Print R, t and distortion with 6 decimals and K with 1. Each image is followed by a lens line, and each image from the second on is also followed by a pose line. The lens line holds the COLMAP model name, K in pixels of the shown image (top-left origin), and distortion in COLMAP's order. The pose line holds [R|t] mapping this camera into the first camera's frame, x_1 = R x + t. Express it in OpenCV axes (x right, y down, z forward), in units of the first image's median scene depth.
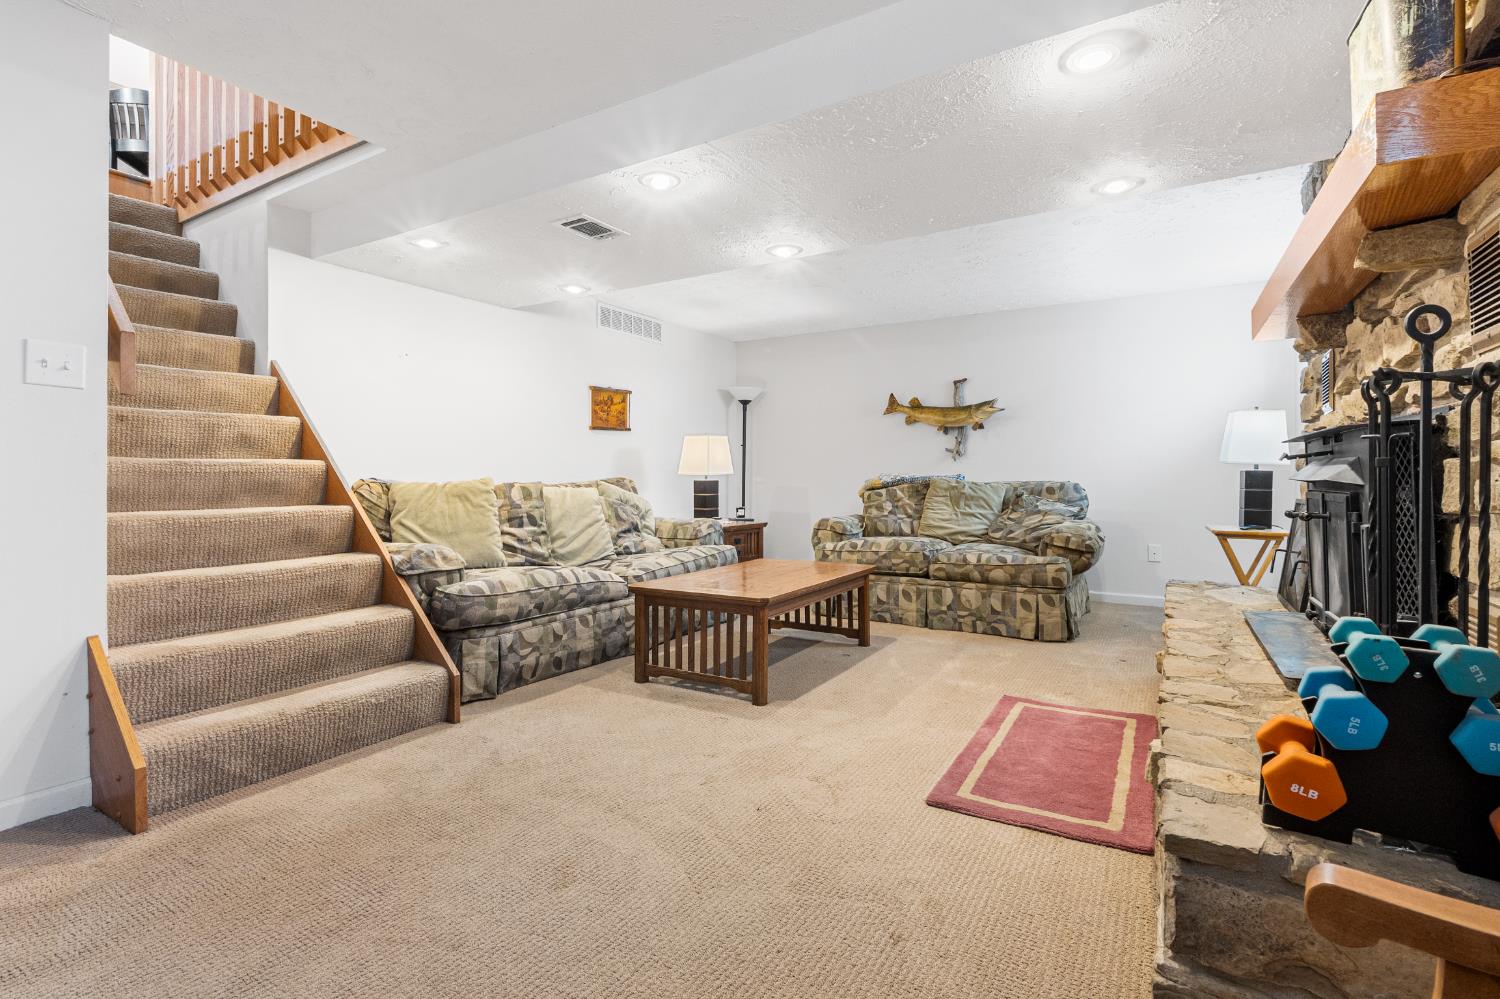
lens RADIAL K [[687.3, 0, 749.9], [0, 687.3, 468.9], [0, 0, 1]] dist [-0.000264, -0.000044]
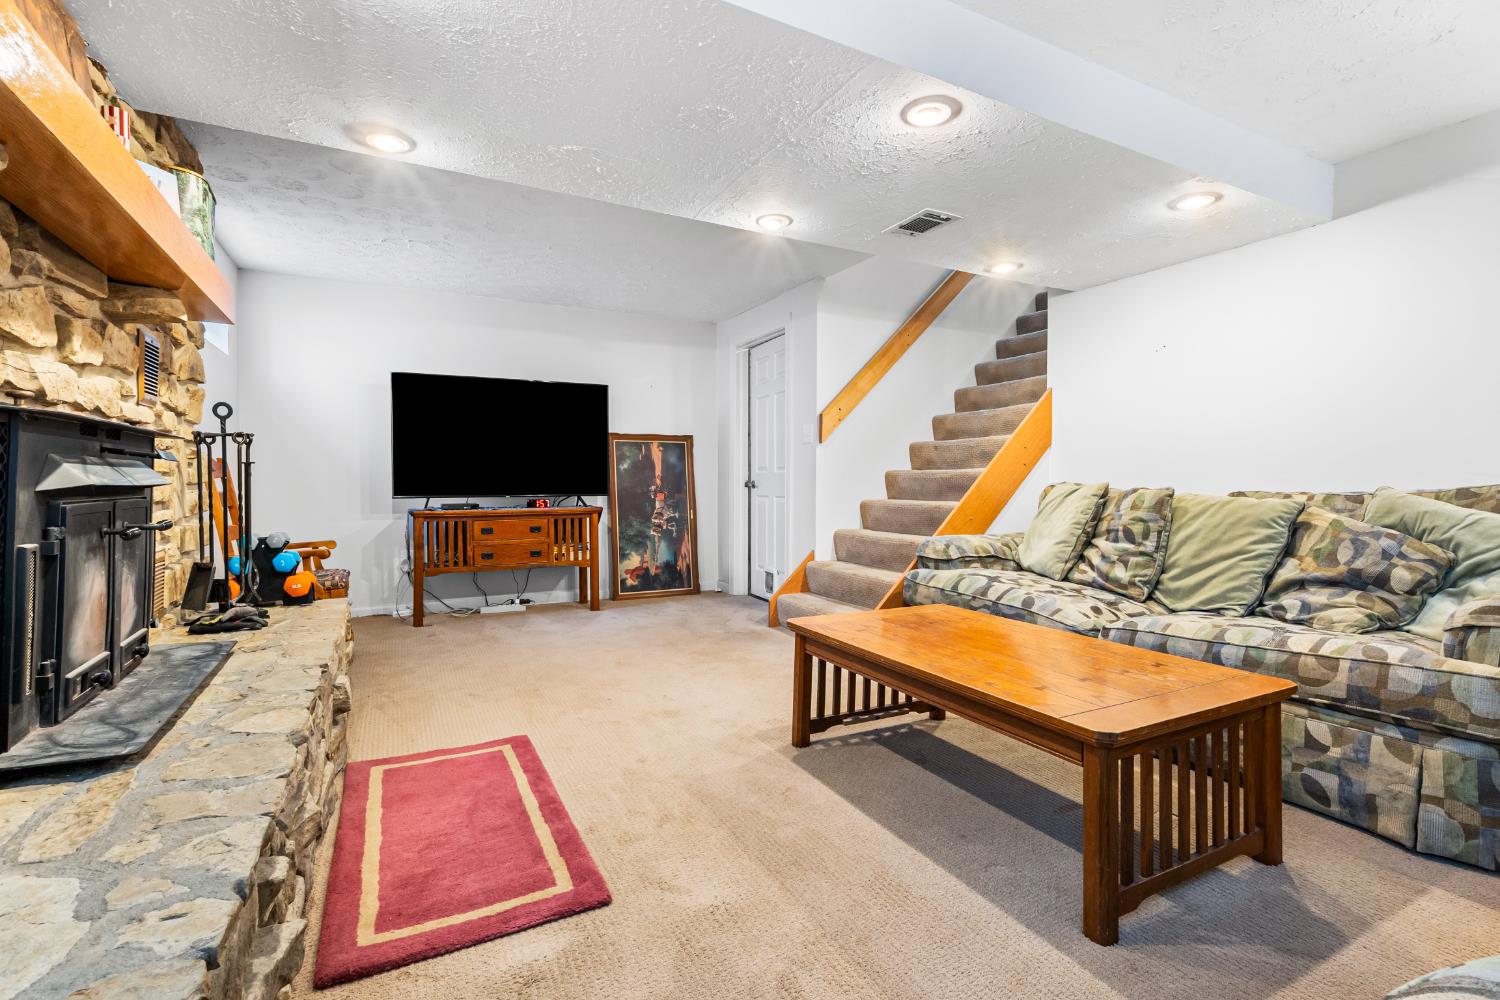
lens RADIAL K [[686.1, 0, 750.4], [0, 686.1, 485.7], [0, 0, 1]] dist [-0.000707, -0.000059]
pose [[-0.522027, -0.002657, -0.852925, 0.717147], [0.008265, 0.999932, -0.008174, 0.025433], [0.852889, -0.011316, -0.521970, 1.294767]]
